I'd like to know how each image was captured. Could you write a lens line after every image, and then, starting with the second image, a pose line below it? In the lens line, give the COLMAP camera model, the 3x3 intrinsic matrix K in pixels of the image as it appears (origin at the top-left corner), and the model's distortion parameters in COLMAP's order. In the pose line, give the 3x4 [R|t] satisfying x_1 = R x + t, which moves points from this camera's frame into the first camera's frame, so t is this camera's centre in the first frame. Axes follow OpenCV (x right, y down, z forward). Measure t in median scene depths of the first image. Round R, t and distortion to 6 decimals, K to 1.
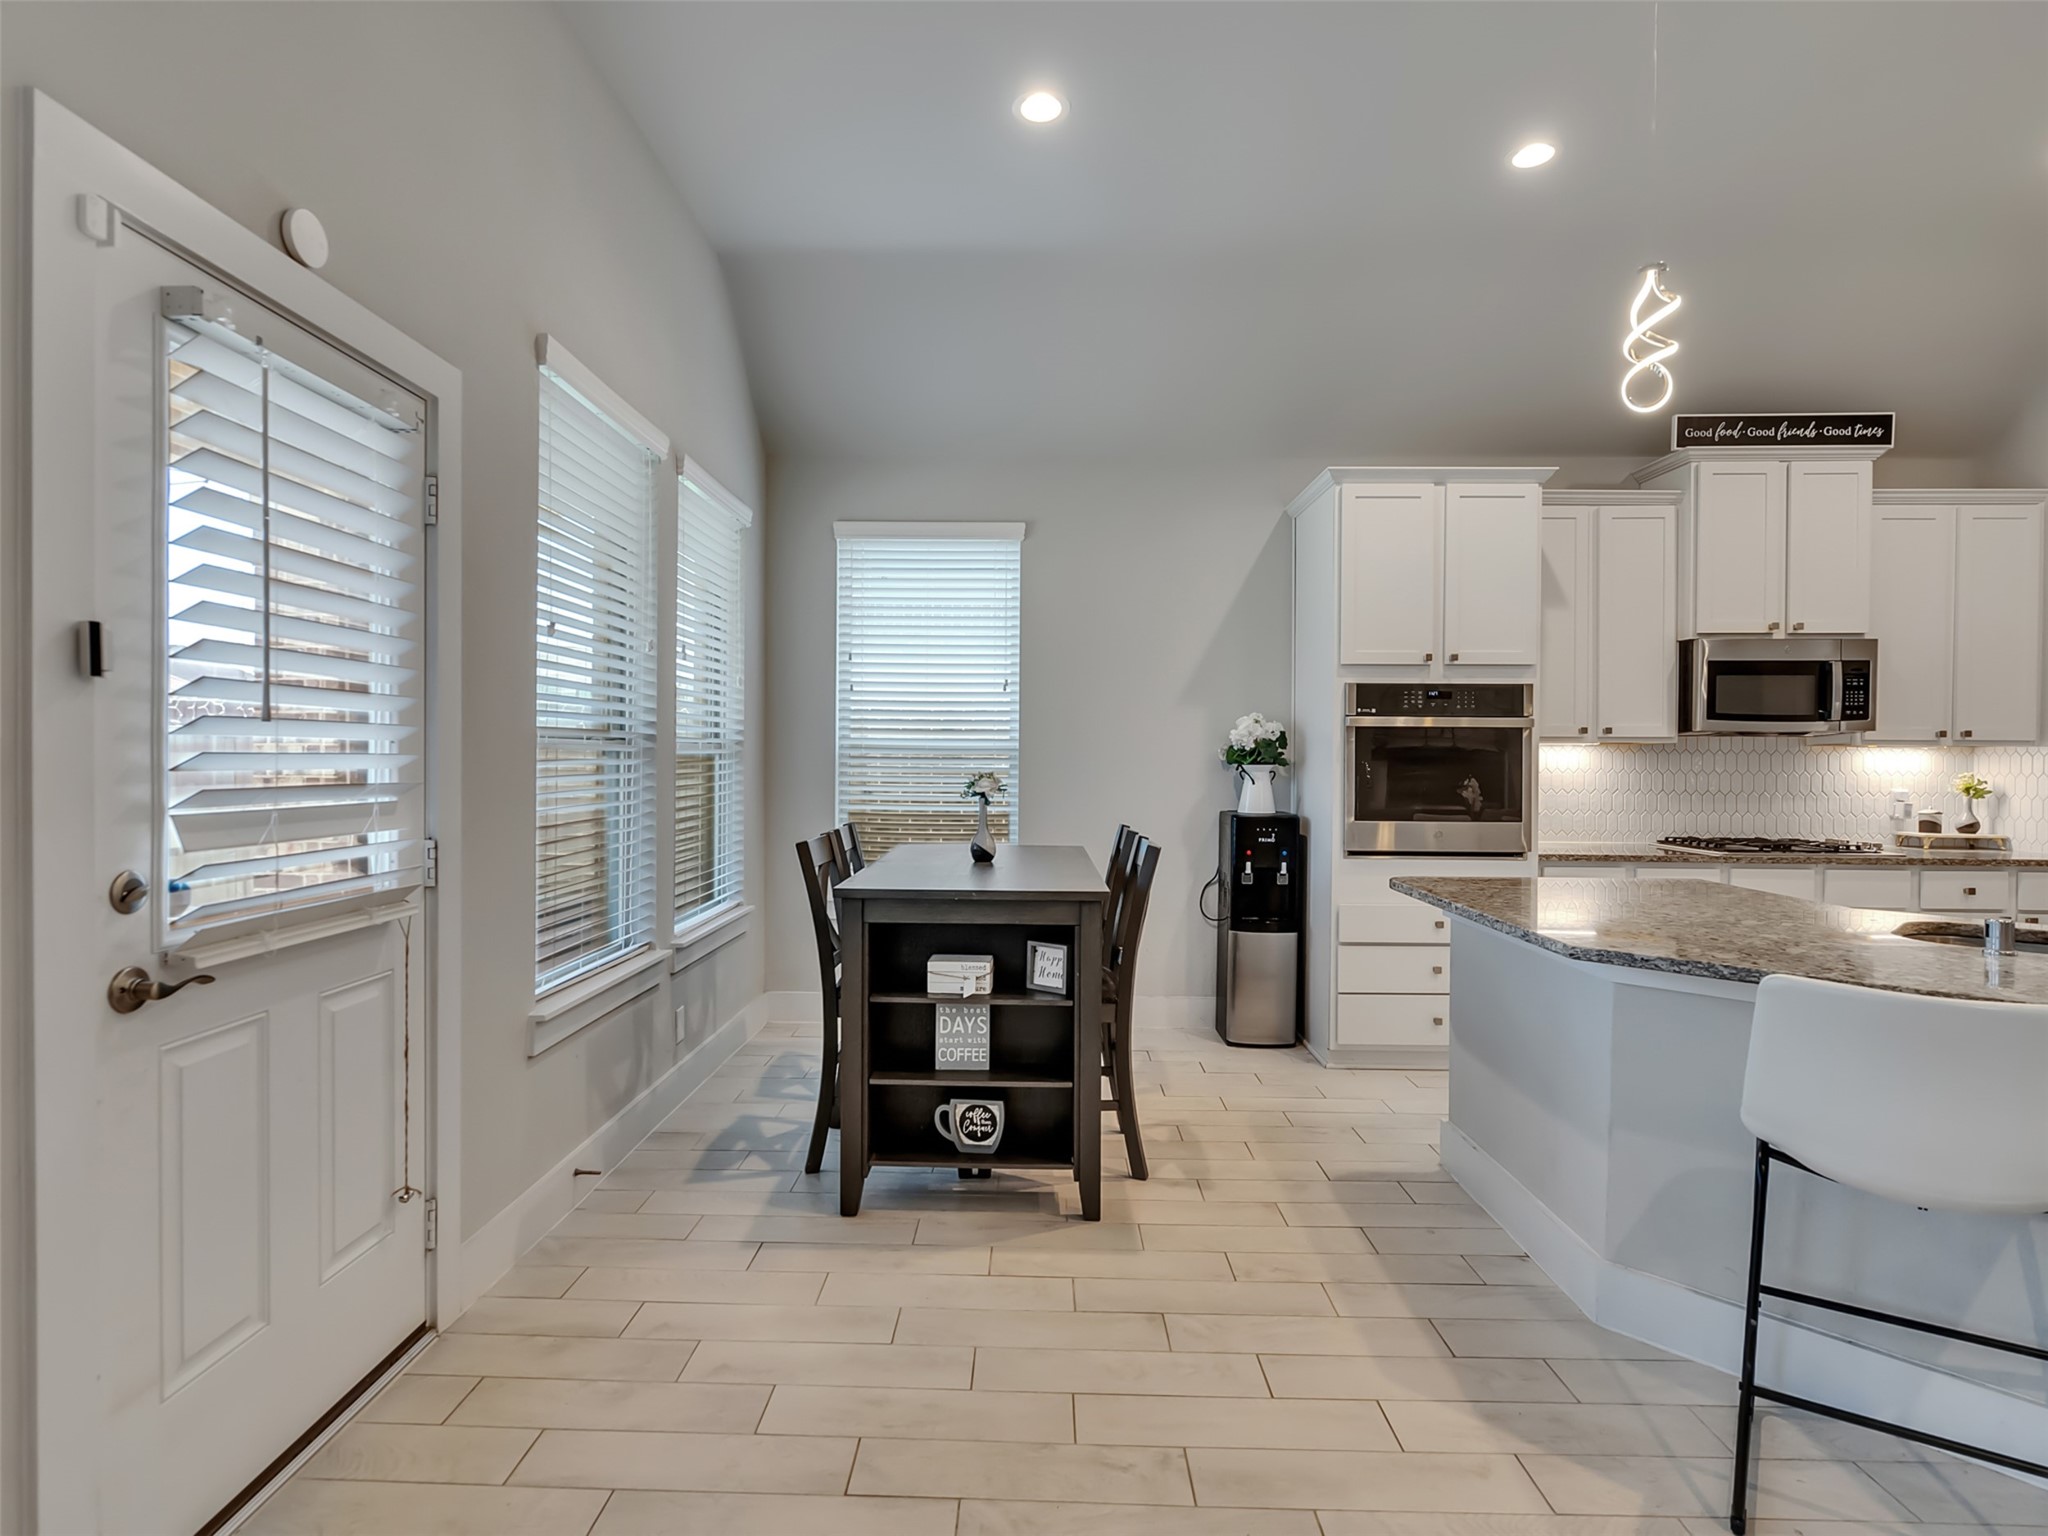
lens RADIAL K [[1040.9, 0, 1001.9], [0, 1040.9, 765.7], [0, 0, 1]] dist [-0.009828, 0.008490]
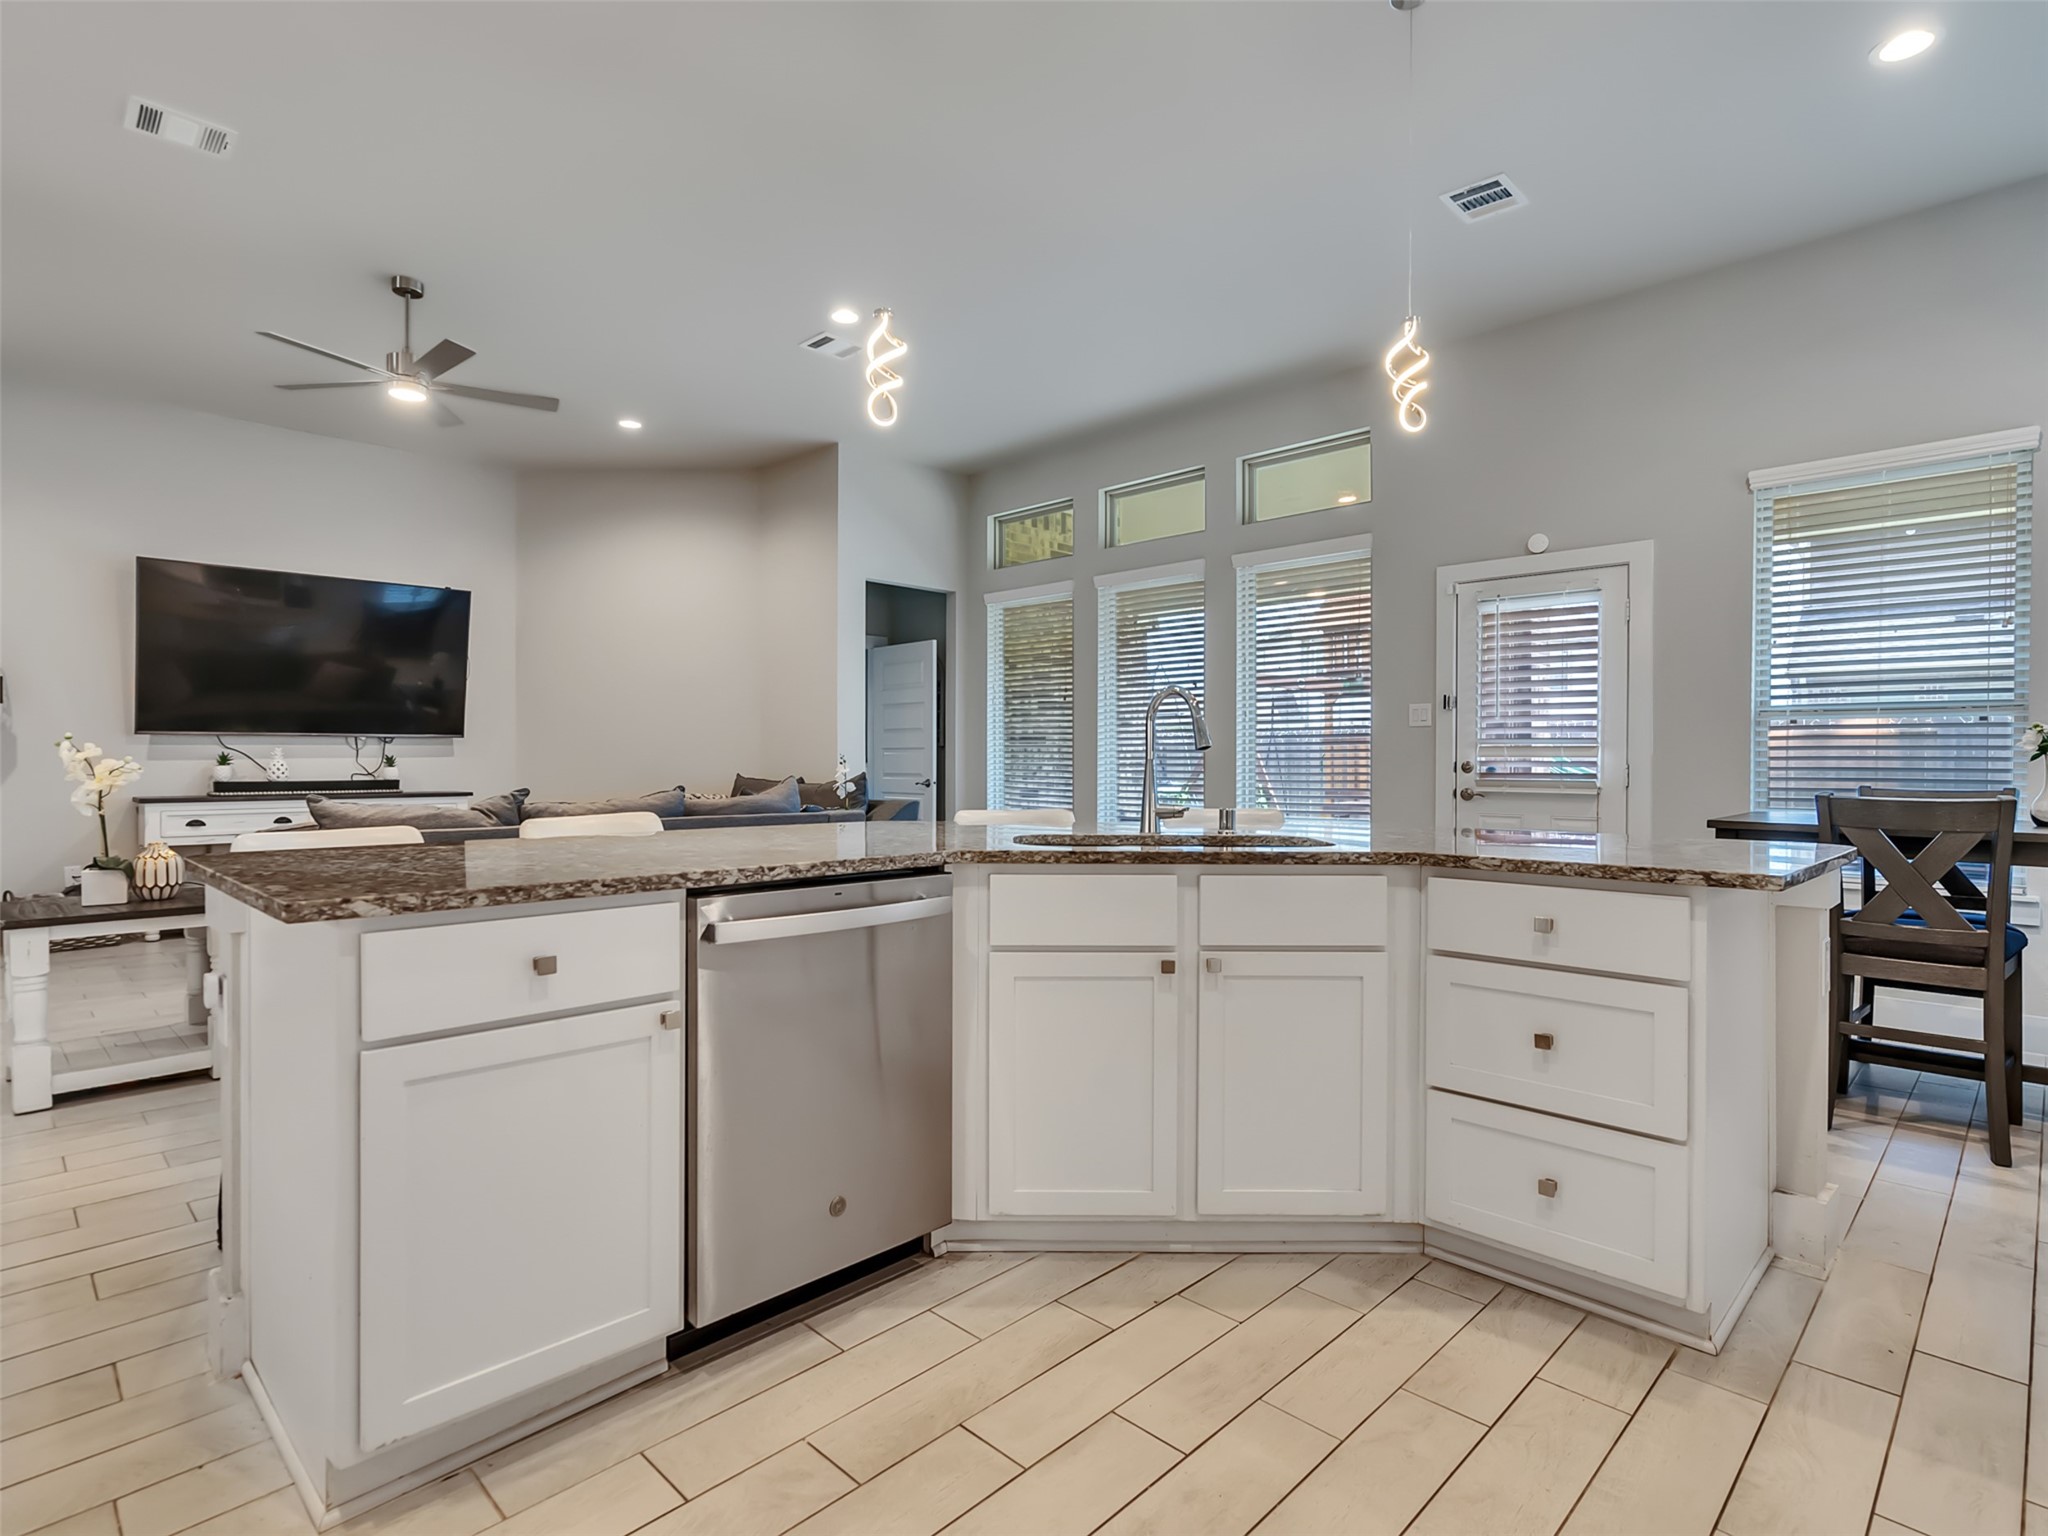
lens RADIAL K [[1040.9, 0, 1008.8], [0, 1040.9, 761.7], [0, 0, 1]] dist [-0.009828, 0.008490]
pose [[-0.680541, -0.004774, -0.732694, 0.977640], [-0.012861, 0.999903, 0.005431, 0.035362], [0.732597, 0.013120, -0.680536, 0.773783]]
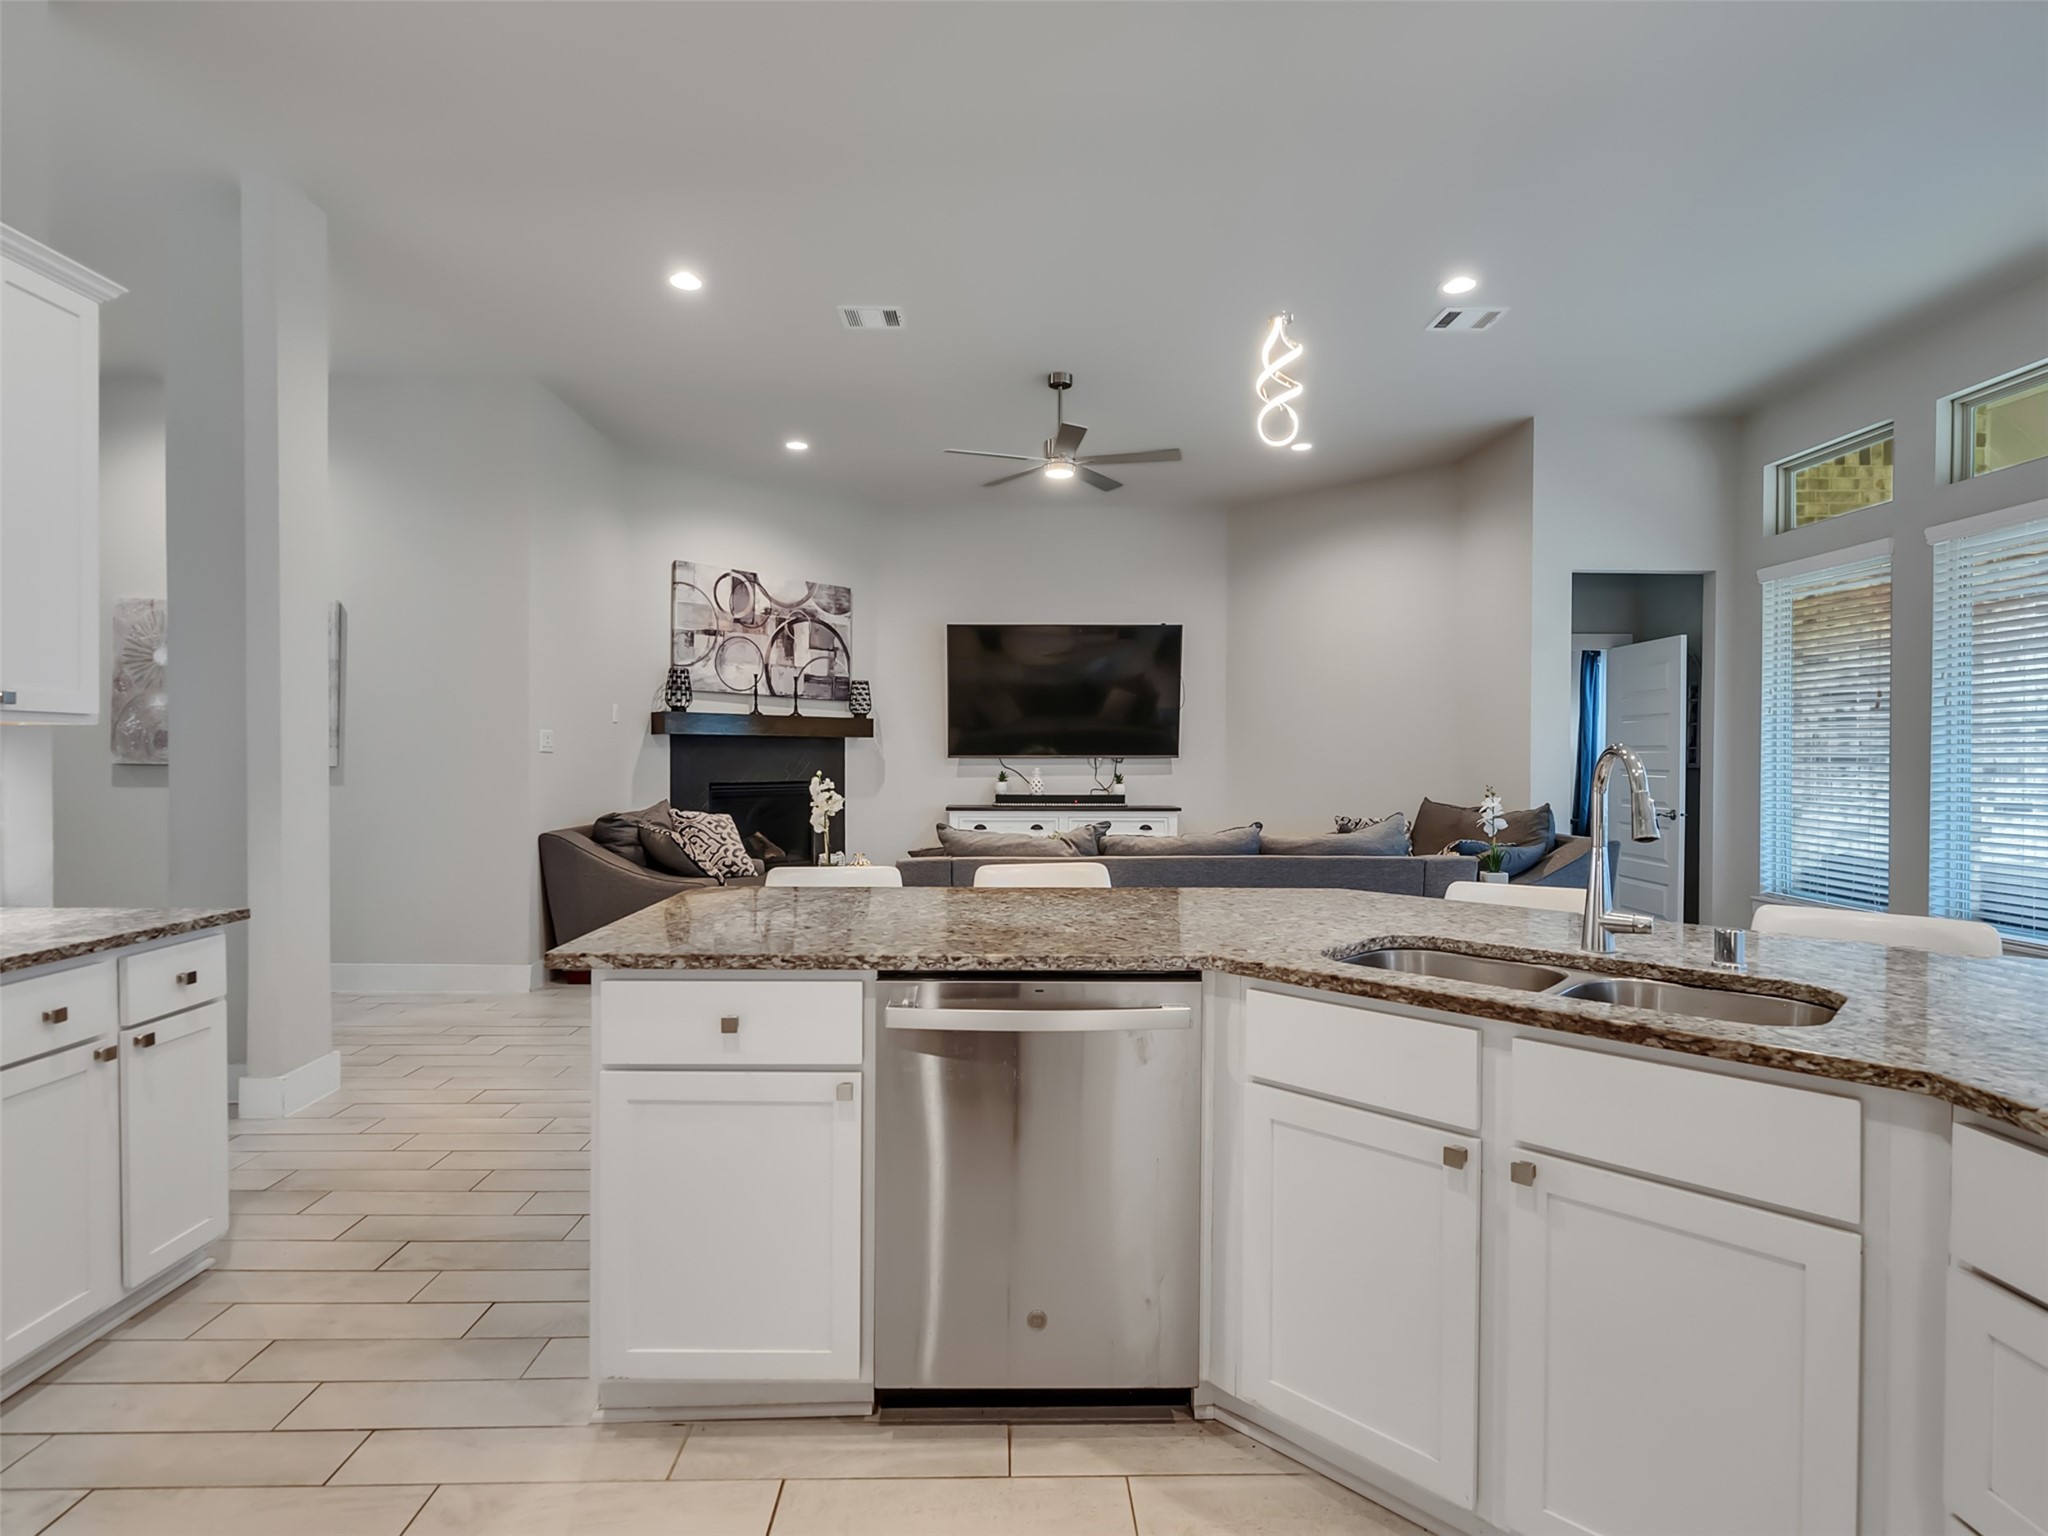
lens RADIAL K [[1040.9, 0, 1007.2], [0, 1040.9, 768.4], [0, 0, 1]] dist [-0.009828, 0.008490]
pose [[-0.998566, -0.008486, -0.052855, 0.746421], [-0.009612, 0.999731, 0.021084, -0.001358], [0.052662, 0.021562, -0.998380, 0.831259]]
